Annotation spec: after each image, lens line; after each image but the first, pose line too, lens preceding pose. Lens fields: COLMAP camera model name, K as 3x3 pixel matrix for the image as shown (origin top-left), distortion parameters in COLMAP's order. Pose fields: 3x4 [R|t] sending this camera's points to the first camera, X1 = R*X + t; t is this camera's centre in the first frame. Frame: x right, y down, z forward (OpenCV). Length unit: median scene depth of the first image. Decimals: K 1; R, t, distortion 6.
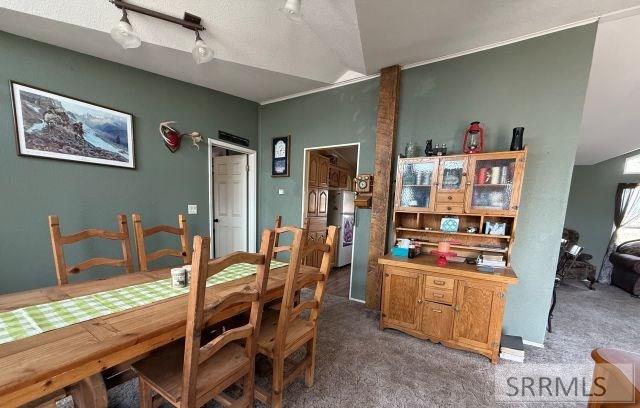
lens RADIAL K [[254.2, 0, 319.0], [0, 254.2, 242.0], [0, 0, 1]] dist [0.000729, 0.000139]
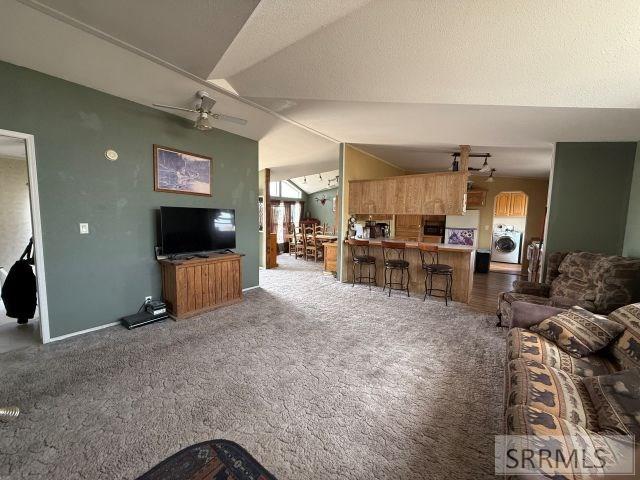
lens RADIAL K [[253.0, 0, 317.1], [0, 253.0, 241.2], [0, 0, 1]] dist [-0.001140, -0.000159]
pose [[-0.075871, 0.056028, -0.995542, 1.623128], [-0.148878, 0.986592, 0.066870, -0.033954], [0.985941, 0.153288, -0.066512, 0.493877]]
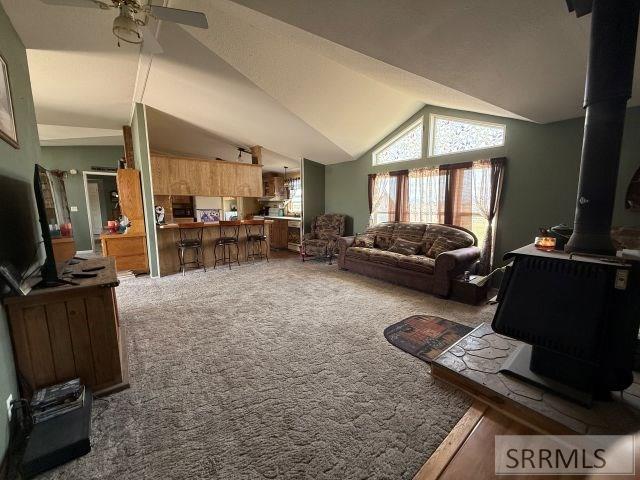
lens RADIAL K [[253.0, 0, 317.1], [0, 253.0, 241.2], [0, 0, 1]] dist [-0.001140, -0.000159]
pose [[0.946257, 0.007513, -0.323329, 1.355703], [-0.006356, 0.999969, 0.004635, 0.067807], [0.323354, -0.002331, 0.946275, -0.163343]]
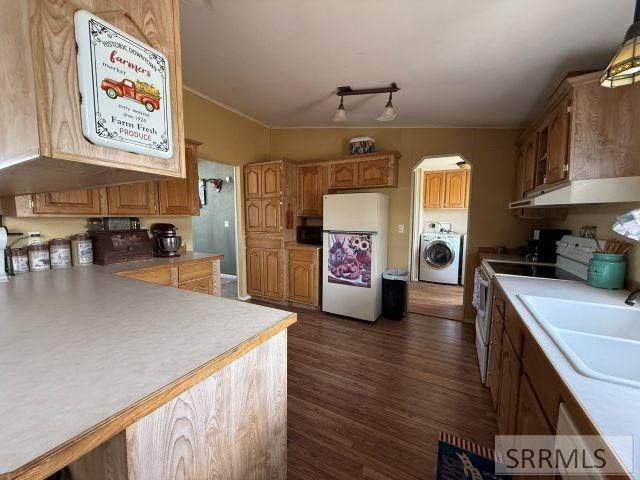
lens RADIAL K [[253.0, 0, 317.1], [0, 253.0, 241.2], [0, 0, 1]] dist [-0.001140, -0.000159]
pose [[0.080279, 0.057852, -0.995092, 0.828475], [-0.131310, 0.990228, 0.046976, -0.124933], [0.988086, 0.126894, 0.087091, 1.040606]]
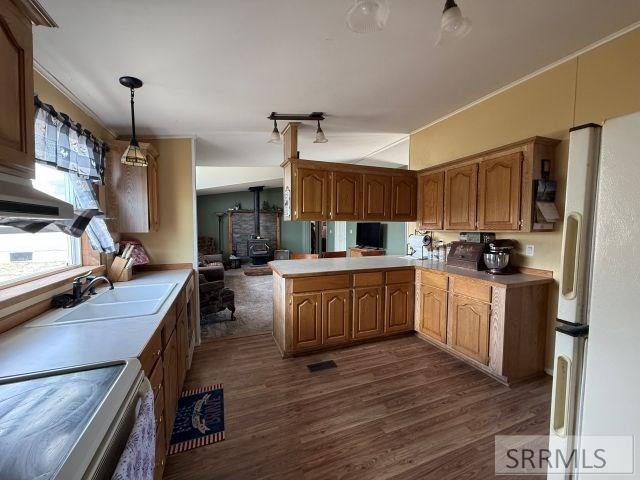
lens RADIAL K [[253.0, 0, 317.1], [0, 253.0, 241.2], [0, 0, 1]] dist [-0.001140, -0.000159]
pose [[-0.808670, -0.074237, 0.583560, 0.226049], [0.044870, 0.981331, 0.187017, -0.210538], [-0.586549, 0.177420, -0.790242, 1.420963]]
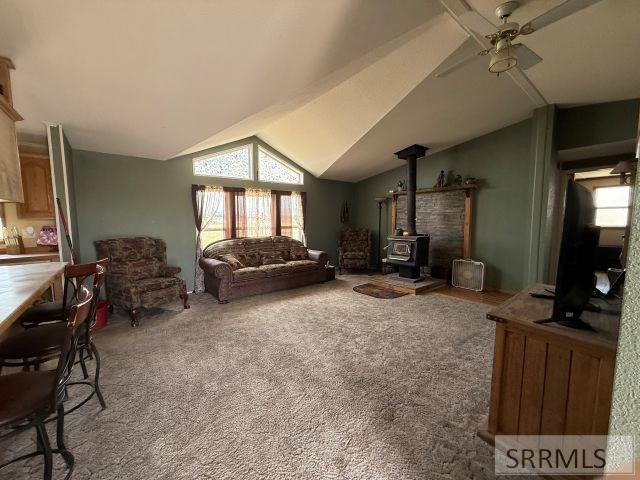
lens RADIAL K [[253.0, 0, 317.1], [0, 253.0, 241.2], [0, 0, 1]] dist [-0.001140, -0.000159]
pose [[0.330576, -0.120324, 0.936078, 0.444646], [0.141772, 0.986916, 0.076792, -0.032171], [-0.933070, 0.107324, 0.343309, 0.279144]]
